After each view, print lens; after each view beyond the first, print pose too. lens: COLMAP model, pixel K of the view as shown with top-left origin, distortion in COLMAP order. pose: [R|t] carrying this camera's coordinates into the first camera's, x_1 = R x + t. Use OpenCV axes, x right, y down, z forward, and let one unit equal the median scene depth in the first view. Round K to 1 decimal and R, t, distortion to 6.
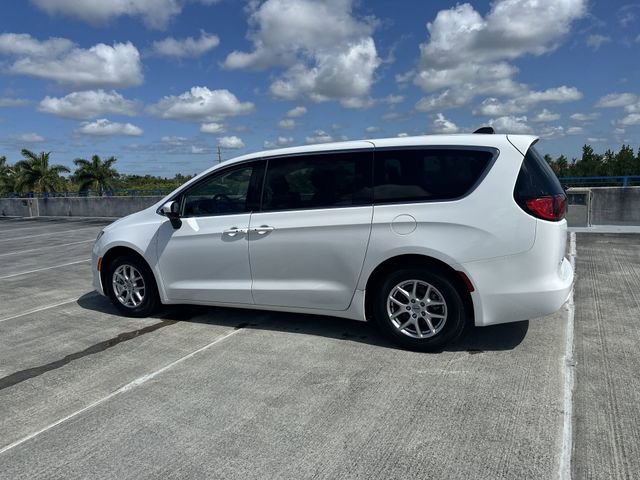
lens RADIAL K [[450.2, 0, 316.2], [0, 450.2, 237.6], [0, 0, 1]] dist [0.036540, -0.048370]
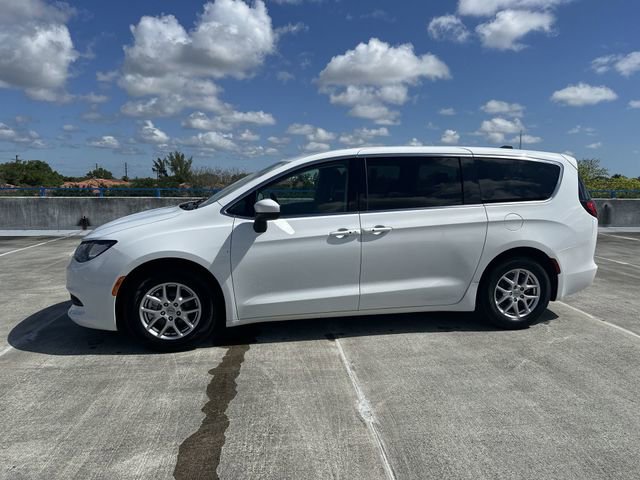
lens RADIAL K [[450.2, 0, 324.3], [0, 450.2, 236.1], [0, 0, 1]] dist [0.036540, -0.048370]
pose [[0.809510, -0.023748, 0.586626, -0.836778], [0.038300, 0.999189, -0.012401, 0.002560], [-0.585856, 0.032507, 0.809763, 0.310170]]
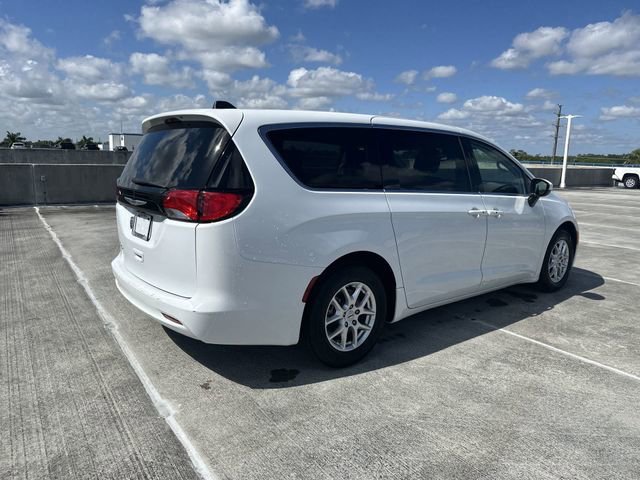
lens RADIAL K [[448.3, 0, 316.8], [0, 448.3, 236.4], [0, 0, 1]] dist [0.036941, -0.050146]
pose [[-0.436811, 0.187642, -0.879765, 1.131581], [-0.127431, 0.955232, 0.267009, -0.268188], [0.890481, 0.228742, -0.393344, 1.632539]]
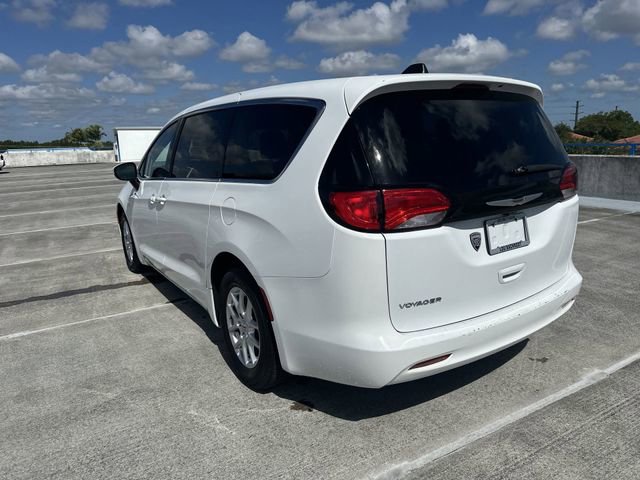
lens RADIAL K [[450.2, 0, 323.0], [0, 450.2, 240.0], [0, 0, 1]] dist [0.036540, -0.048370]
pose [[0.858543, 0.126648, -0.496855, 0.645744], [-0.074392, 0.989529, 0.123684, -0.078356], [0.507317, -0.069226, 0.858975, 0.421832]]
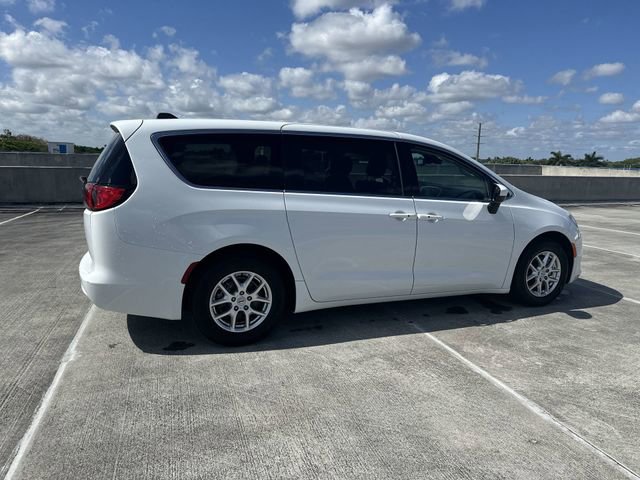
lens RADIAL K [[448.3, 0, 324.7], [0, 448.3, 240.2], [0, 0, 1]] dist [0.036941, -0.050146]
pose [[-0.666736, 0.152988, -0.729423, 0.953467], [-0.099010, 0.951849, 0.290139, -0.321322], [0.738689, 0.265666, -0.619484, 2.054962]]
